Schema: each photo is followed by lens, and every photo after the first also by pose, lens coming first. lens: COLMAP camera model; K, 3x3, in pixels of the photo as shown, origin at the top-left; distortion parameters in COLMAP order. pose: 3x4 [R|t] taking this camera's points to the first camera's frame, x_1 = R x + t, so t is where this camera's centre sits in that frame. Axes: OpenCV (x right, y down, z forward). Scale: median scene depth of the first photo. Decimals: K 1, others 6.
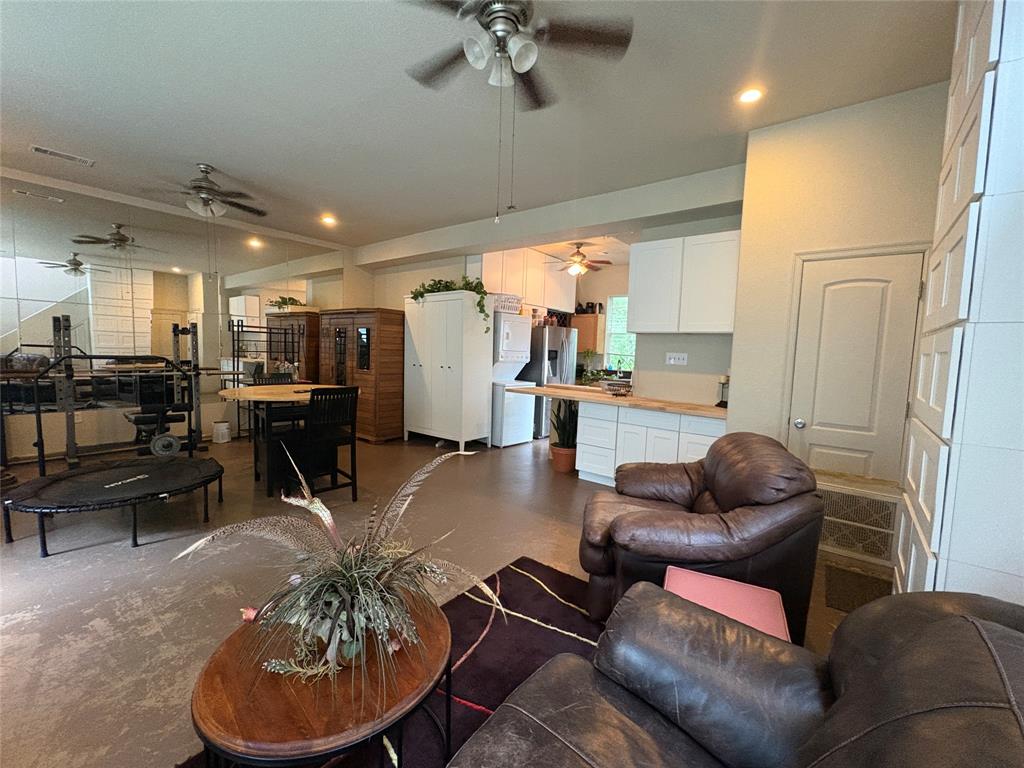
lens RADIAL K [[418.2, 0, 511.8], [0, 418.2, 382.7], [0, 0, 1]] dist [-0.001971, -0.000417]
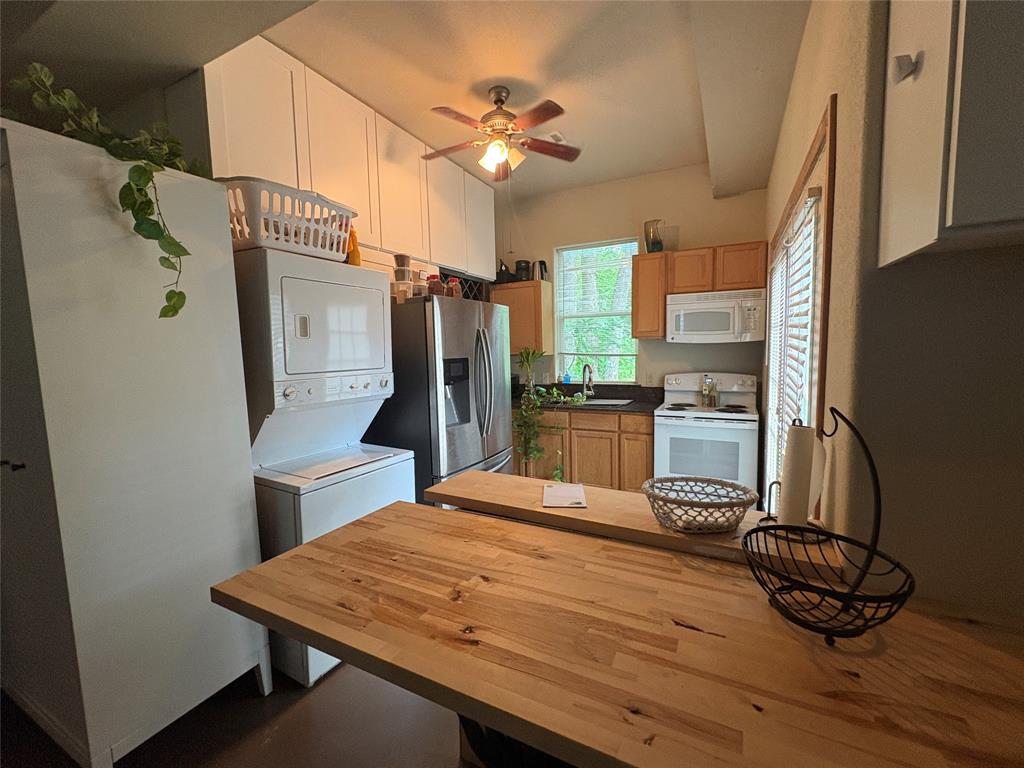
lens RADIAL K [[418.2, 0, 515.5], [0, 418.2, 382.4], [0, 0, 1]] dist [-0.001971, -0.000417]
pose [[0.975553, -0.077643, 0.205590, 0.069437], [0.075985, 0.996981, 0.015960, -0.055868], [-0.206209, 0.000052, 0.978508, 0.590328]]
